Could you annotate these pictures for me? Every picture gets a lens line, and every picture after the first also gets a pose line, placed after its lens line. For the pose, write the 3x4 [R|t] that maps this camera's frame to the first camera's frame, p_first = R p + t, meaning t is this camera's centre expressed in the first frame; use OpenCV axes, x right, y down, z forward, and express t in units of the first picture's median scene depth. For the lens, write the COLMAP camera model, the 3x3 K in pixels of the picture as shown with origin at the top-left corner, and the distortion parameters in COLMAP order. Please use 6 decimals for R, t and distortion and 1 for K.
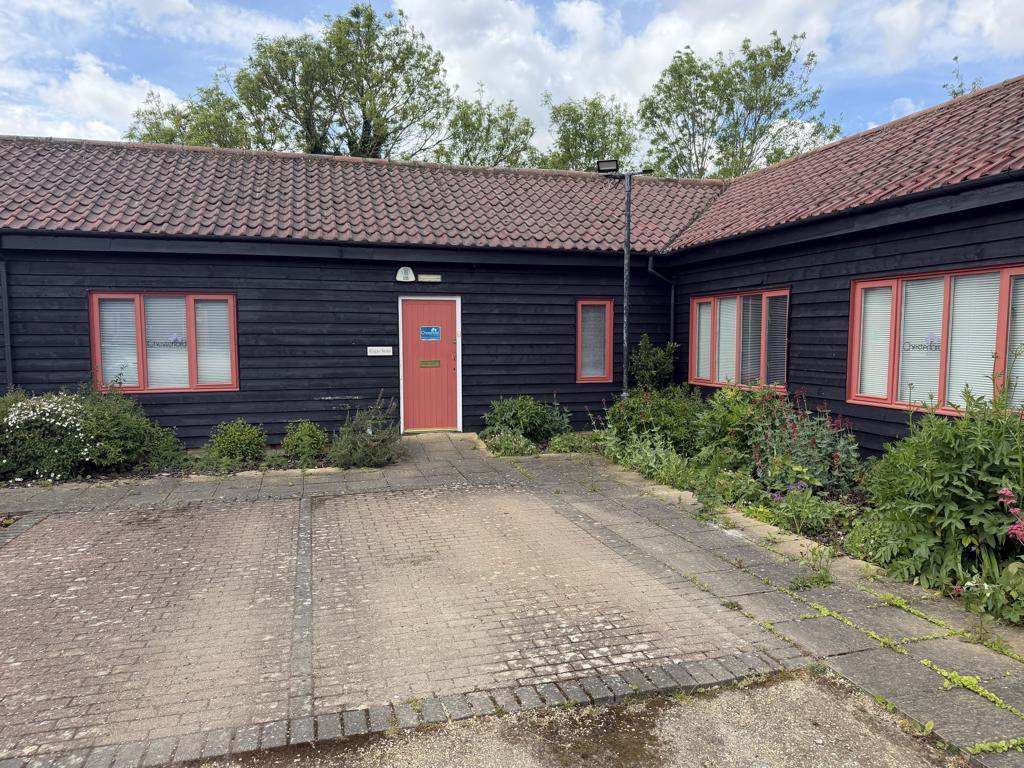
lens RADIAL K [[706.7, 0, 512.1], [0, 706.7, 387.1], [0, 0, 1]] dist [0.005191, -0.005186]
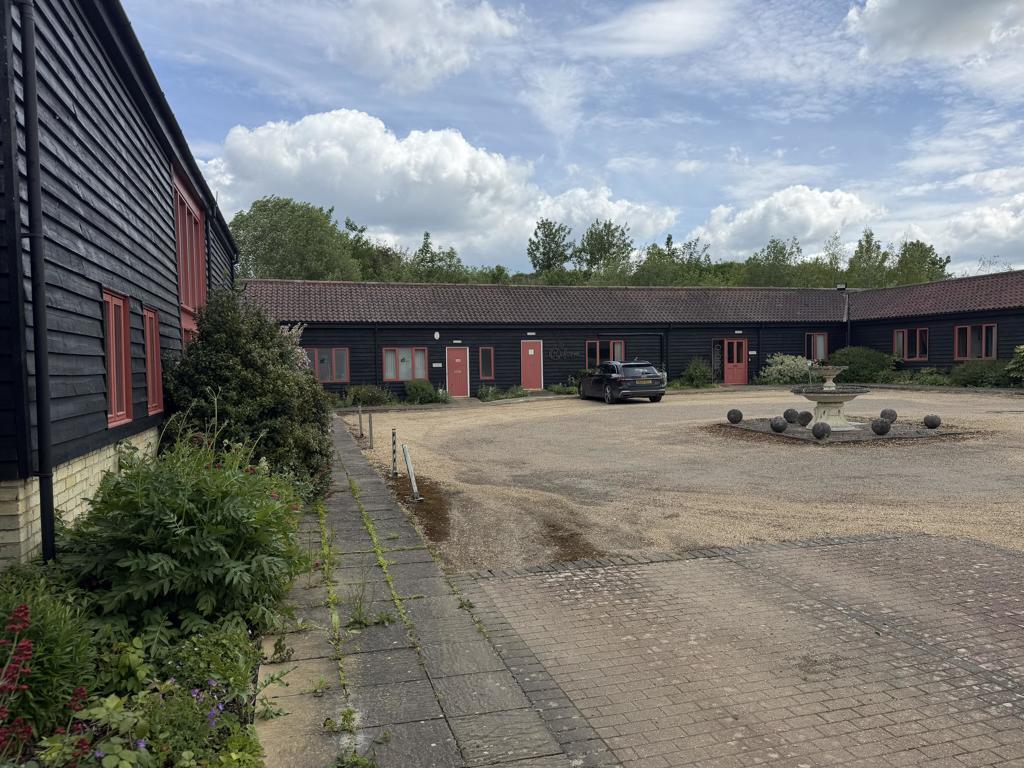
lens RADIAL K [[706.7, 0, 511.0], [0, 706.7, 386.3], [0, 0, 1]] dist [0.005191, -0.005186]
pose [[-0.999677, 0.020858, -0.014507, 0.247818], [0.019210, 0.994215, 0.105680, -0.178673], [0.016628, 0.105367, -0.994294, 2.151483]]
